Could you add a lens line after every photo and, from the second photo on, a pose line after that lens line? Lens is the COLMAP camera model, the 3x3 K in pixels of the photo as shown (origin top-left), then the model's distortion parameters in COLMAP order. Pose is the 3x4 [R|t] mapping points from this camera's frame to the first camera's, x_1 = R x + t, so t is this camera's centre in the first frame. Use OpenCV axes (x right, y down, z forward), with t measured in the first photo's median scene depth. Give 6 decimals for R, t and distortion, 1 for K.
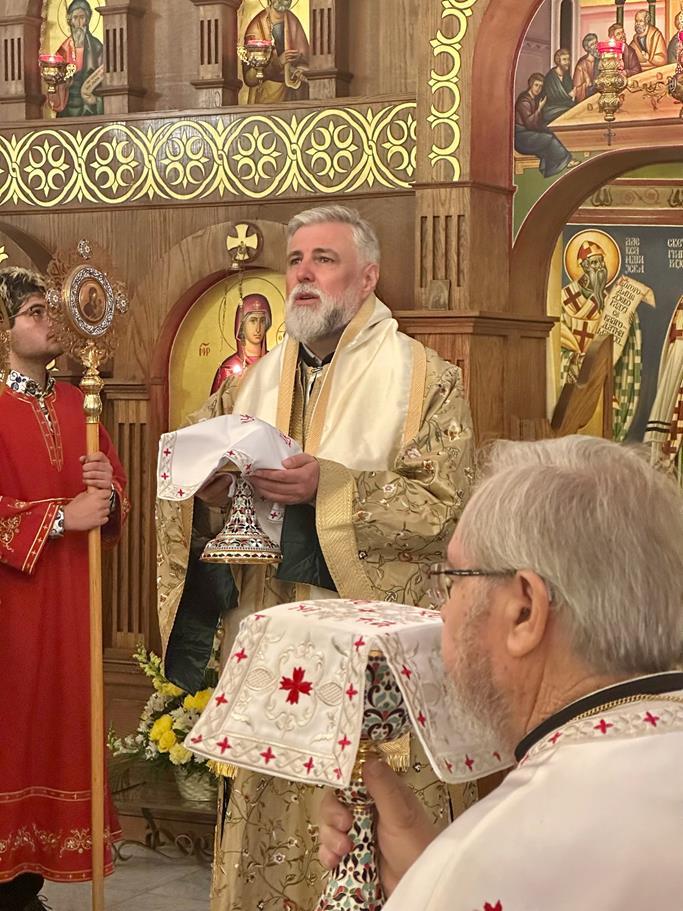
lens RADIAL K [[2034.9, 0, 346.5], [0, 2034.9, 421.0], [0, 0, 1]] dist [0.282255, 0.102574]
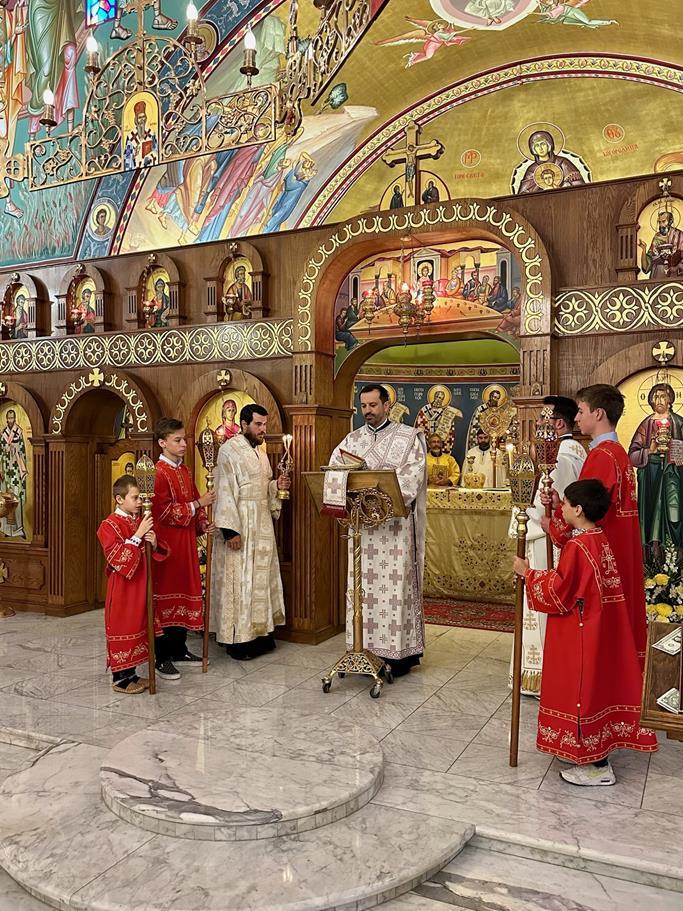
lens RADIAL K [[754.1, 0, 336.0], [0, 754.1, 458.8], [0, 0, 1]] dist [0.200299, -0.412634]
pose [[0.999616, -0.000794, 0.027690, 0.056060], [0.001149, 0.999917, -0.012815, 0.019279], [-0.027677, 0.012842, 0.999534, 0.104875]]
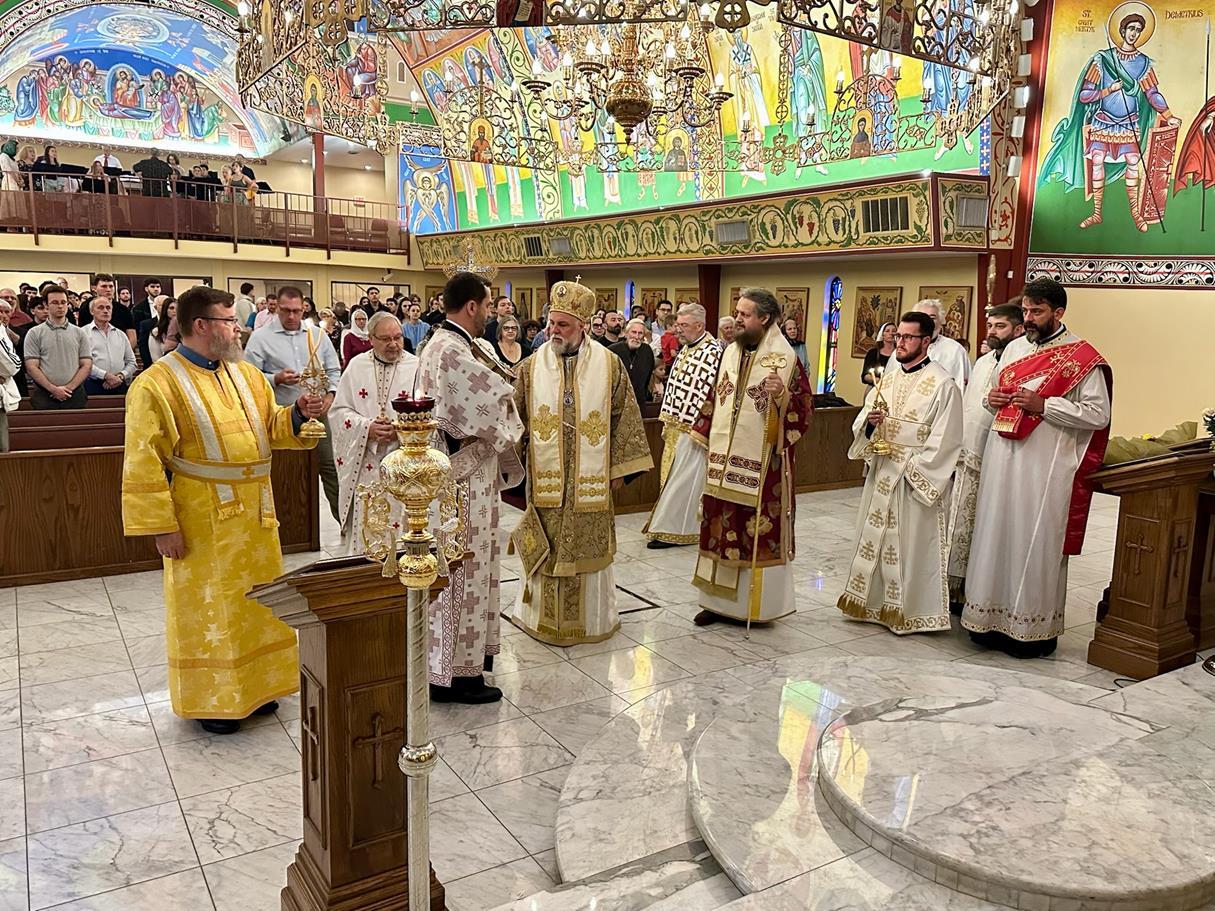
lens RADIAL K [[924.9, 0, 608.9], [0, 924.9, 455.5], [0, 0, 1]] dist [0.143045, -0.237274]
pose [[-0.508878, 0.123986, -0.851863, 0.467317], [-0.034423, 0.985851, 0.164051, -0.011975], [0.860150, 0.112806, -0.497410, 0.645629]]
